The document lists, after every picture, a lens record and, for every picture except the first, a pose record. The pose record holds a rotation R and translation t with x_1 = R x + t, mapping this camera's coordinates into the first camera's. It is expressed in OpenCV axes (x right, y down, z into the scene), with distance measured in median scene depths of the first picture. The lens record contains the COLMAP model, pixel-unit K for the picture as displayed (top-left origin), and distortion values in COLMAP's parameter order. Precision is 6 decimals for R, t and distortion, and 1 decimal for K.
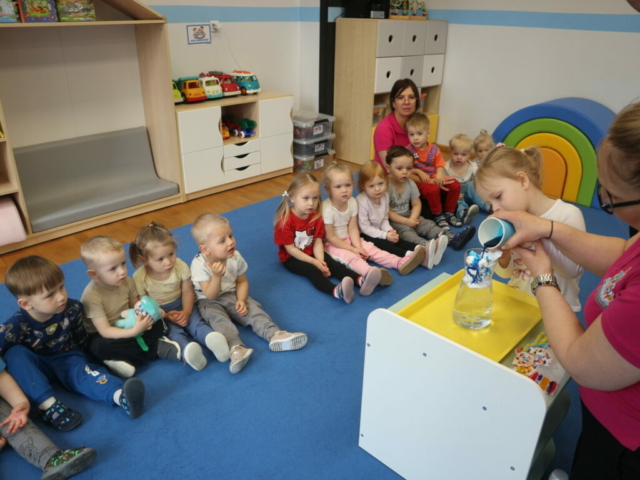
lens RADIAL K [[489.0, 0, 320.0], [0, 489.0, 240.0], [0, 0, 1]] dist [-0.180867, -0.001933]
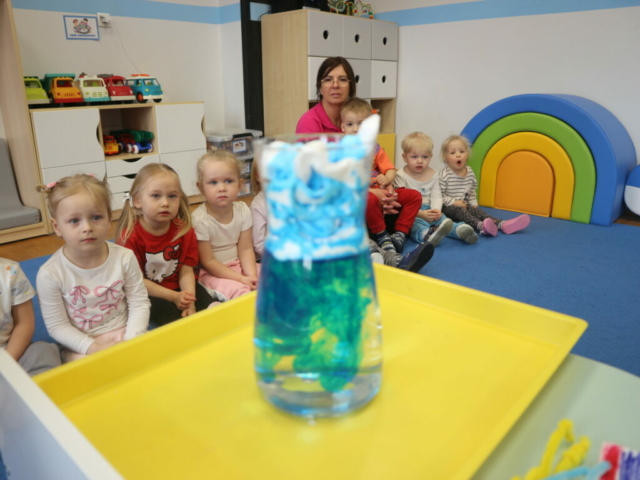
lens RADIAL K [[489.0, 0, 320.0], [0, 489.0, 240.0], [0, 0, 1]] dist [-0.180867, -0.001933]
pose [[0.998072, -0.041549, 0.046117, 0.098974], [0.046884, 0.991498, -0.121385, 0.034581], [-0.040682, 0.123313, 0.991534, 0.259526]]
